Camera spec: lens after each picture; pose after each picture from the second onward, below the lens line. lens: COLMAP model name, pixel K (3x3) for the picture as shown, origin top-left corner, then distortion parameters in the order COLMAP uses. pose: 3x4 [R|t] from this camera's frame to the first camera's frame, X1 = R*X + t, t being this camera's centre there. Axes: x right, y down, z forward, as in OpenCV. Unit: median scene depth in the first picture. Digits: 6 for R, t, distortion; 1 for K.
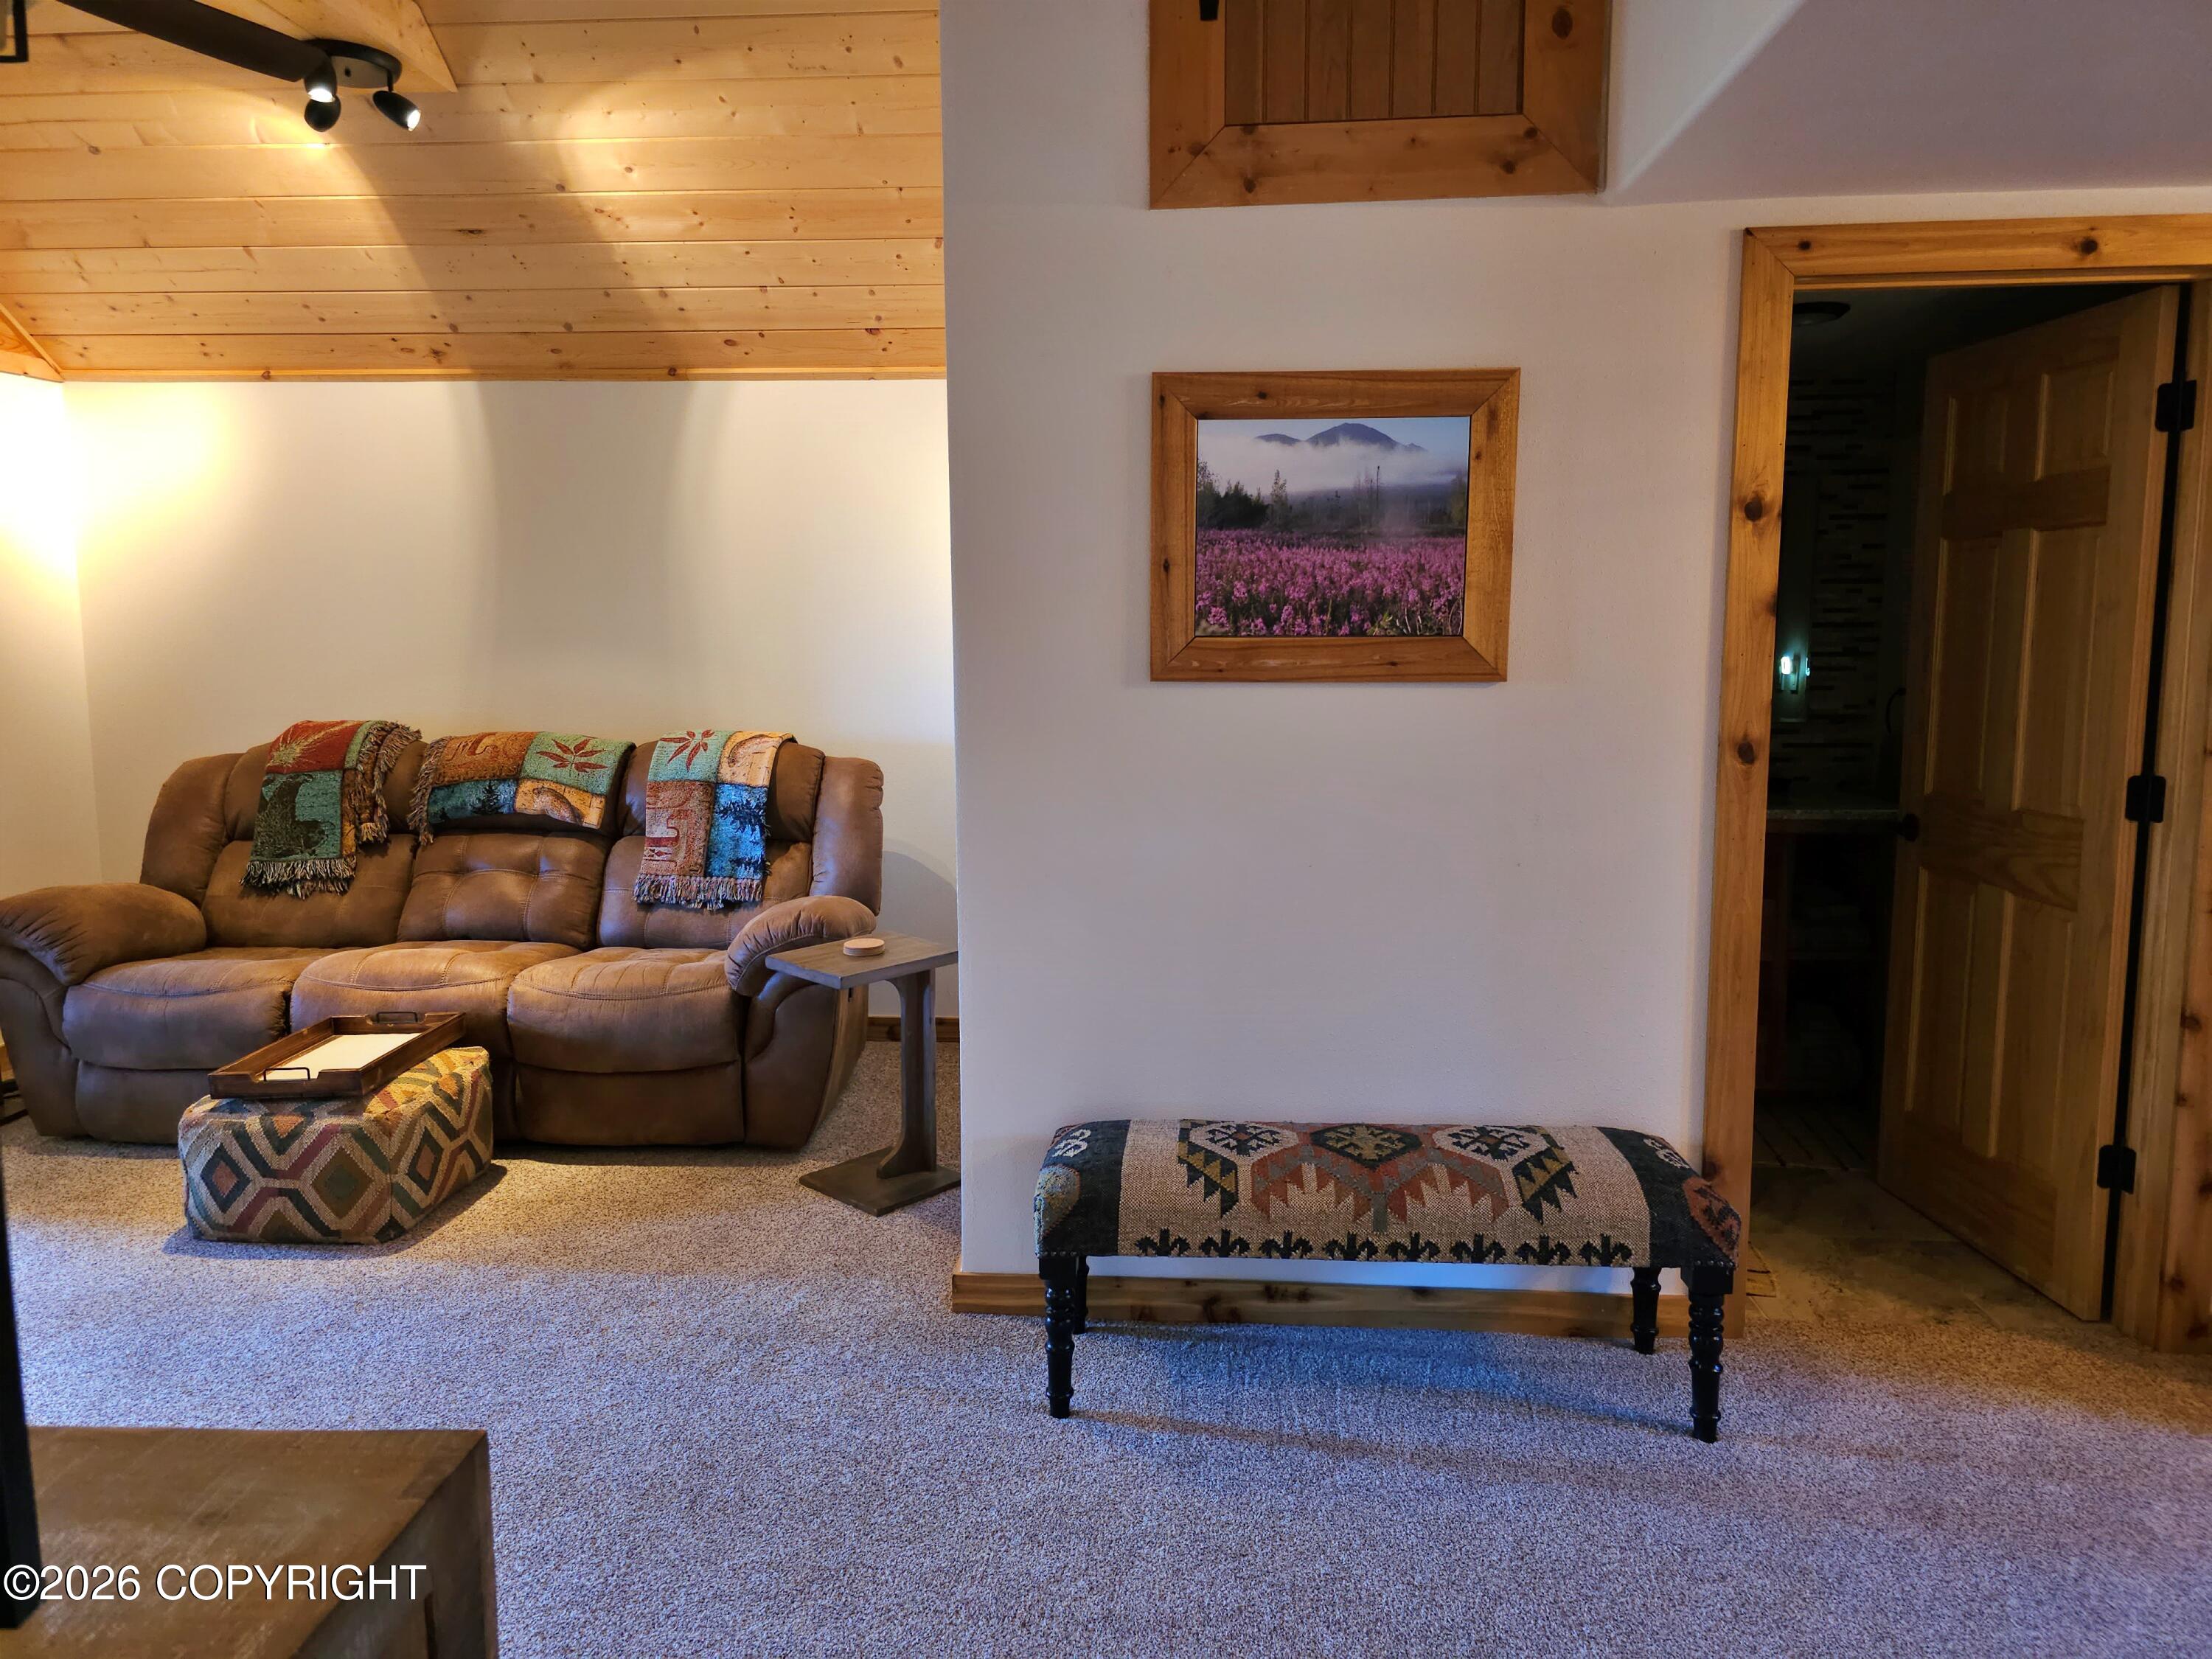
lens RADIAL K [[1496.8, 0, 1100.6], [0, 1496.8, 797.6], [0, 0, 1]] dist [0.079201, -0.067910]
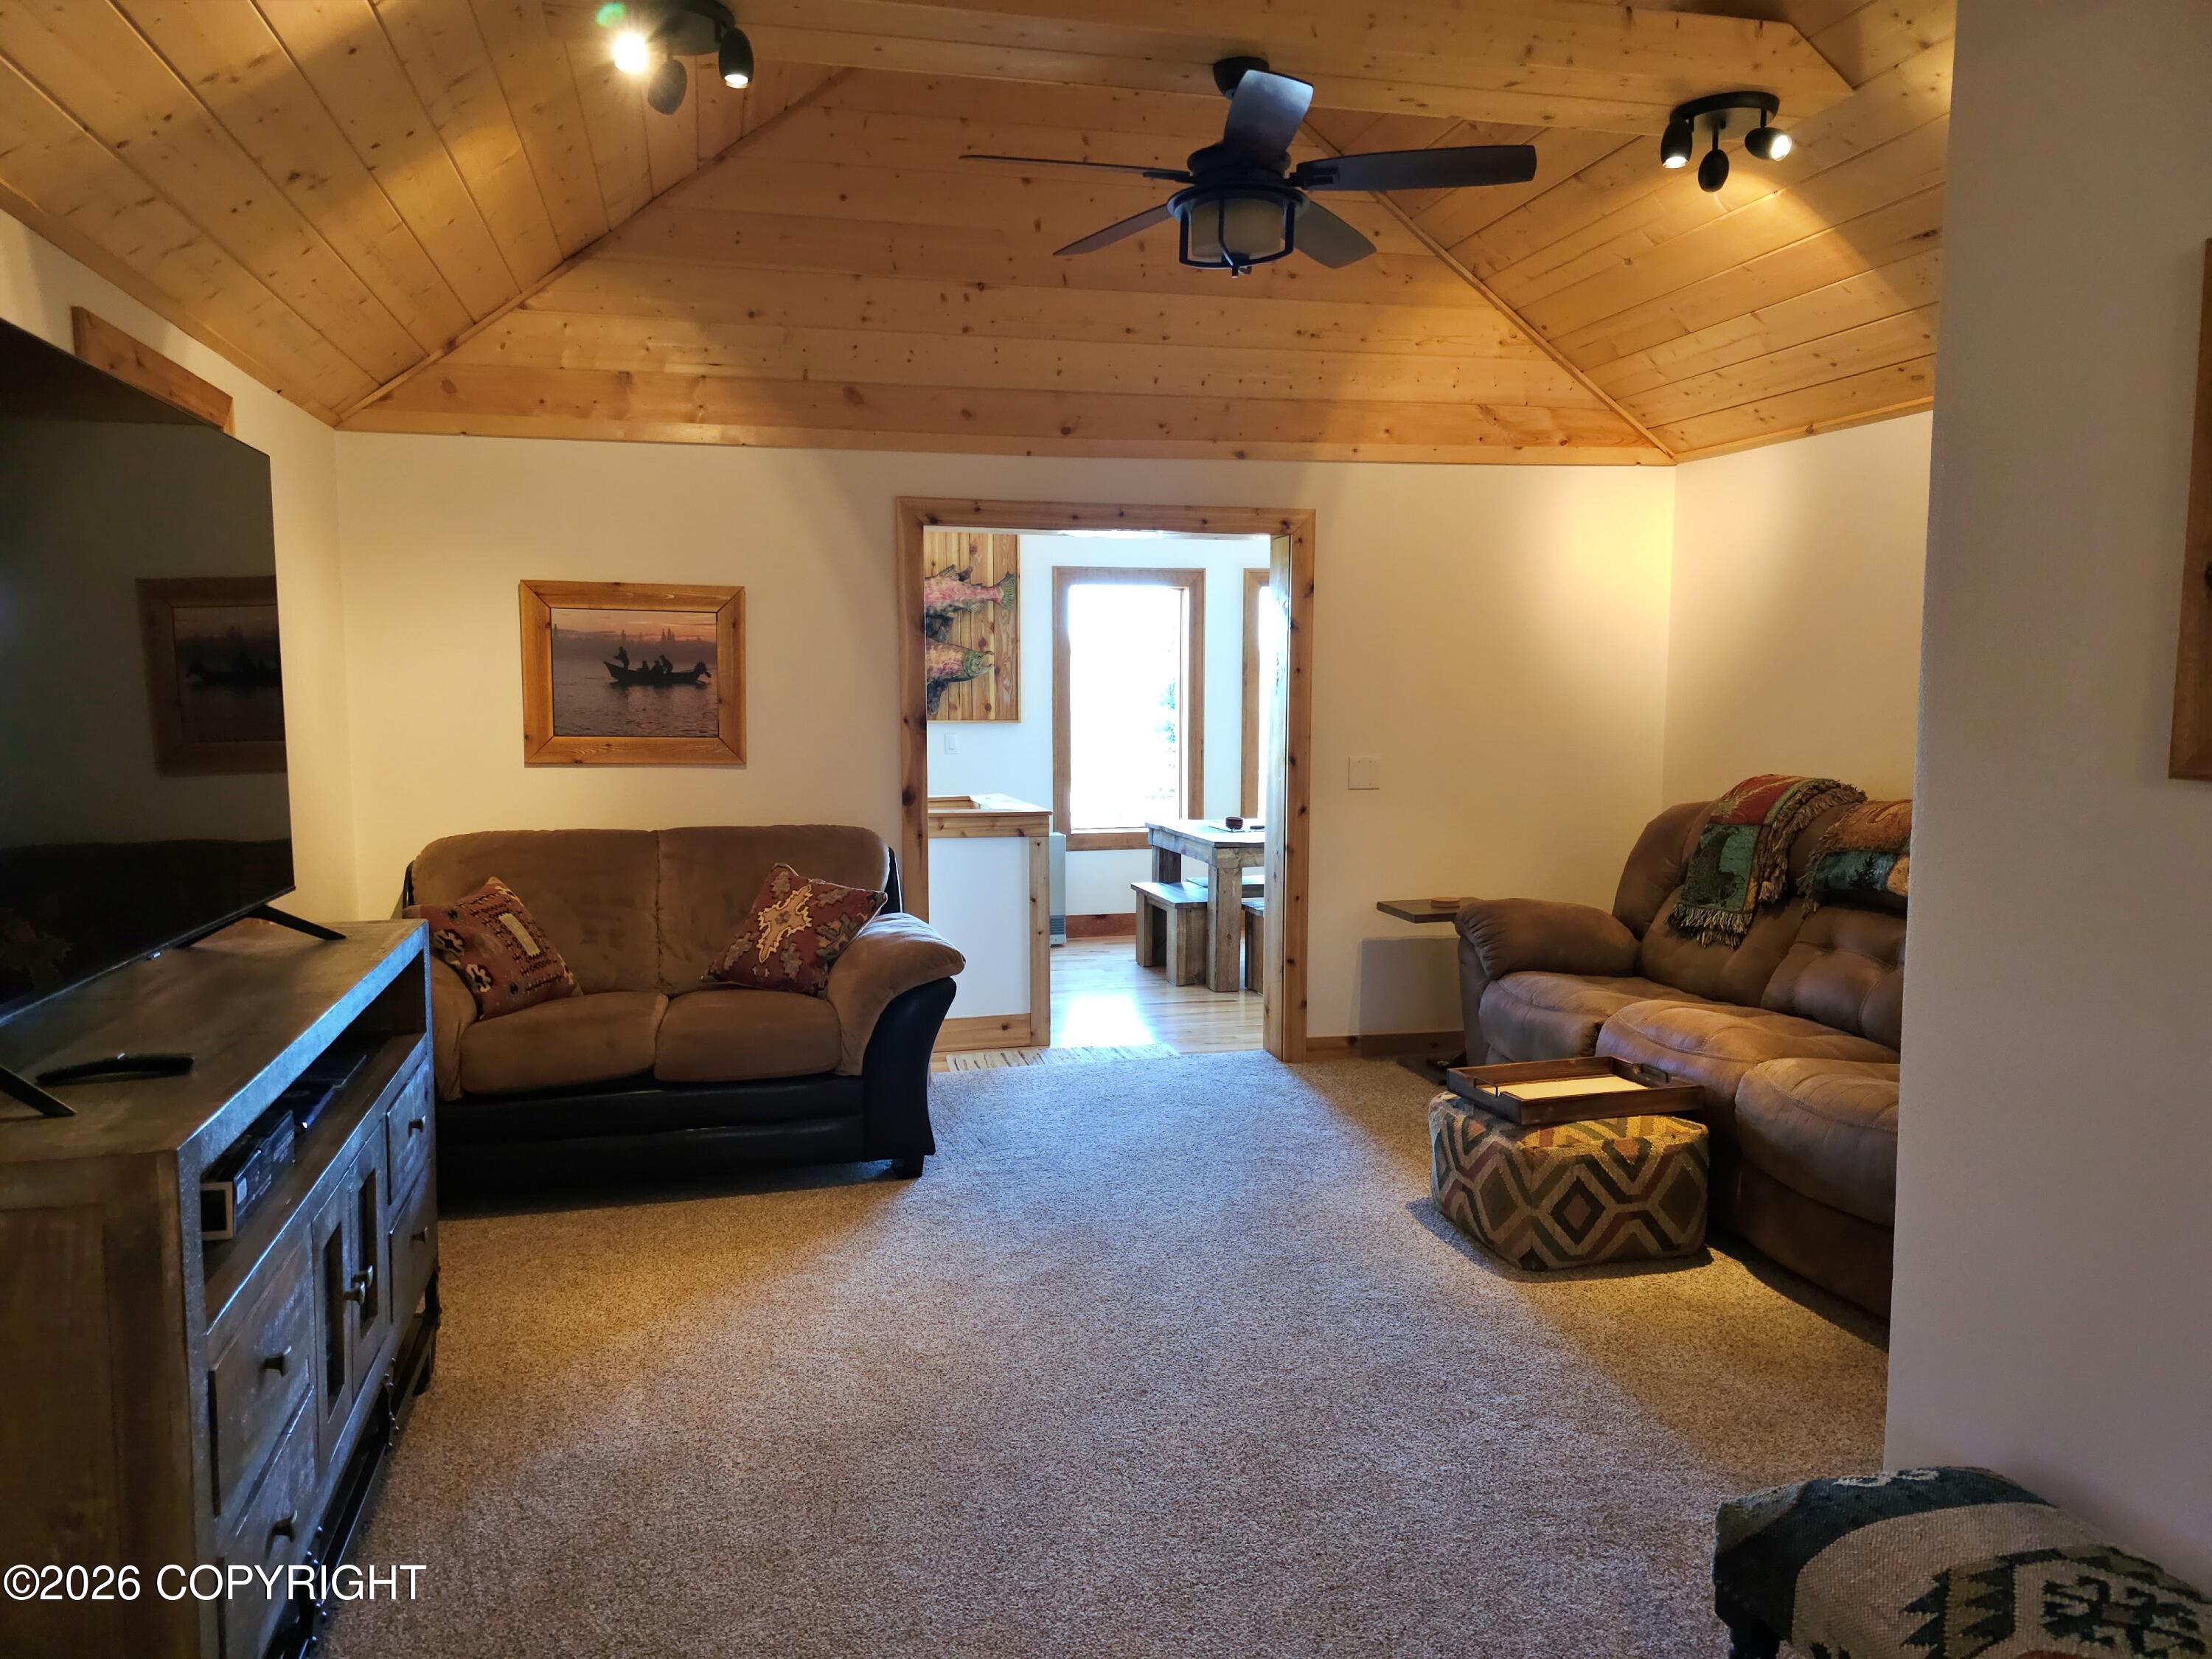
lens RADIAL K [[1496.8, 0, 1096.0], [0, 1496.8, 836.1], [0, 0, 1]] dist [0.079201, -0.067910]
pose [[0.304196, 0.100601, -0.947283, 0.352205], [-0.104368, 0.991941, 0.071829, -0.043007], [0.946875, 0.077016, 0.312244, 0.326805]]
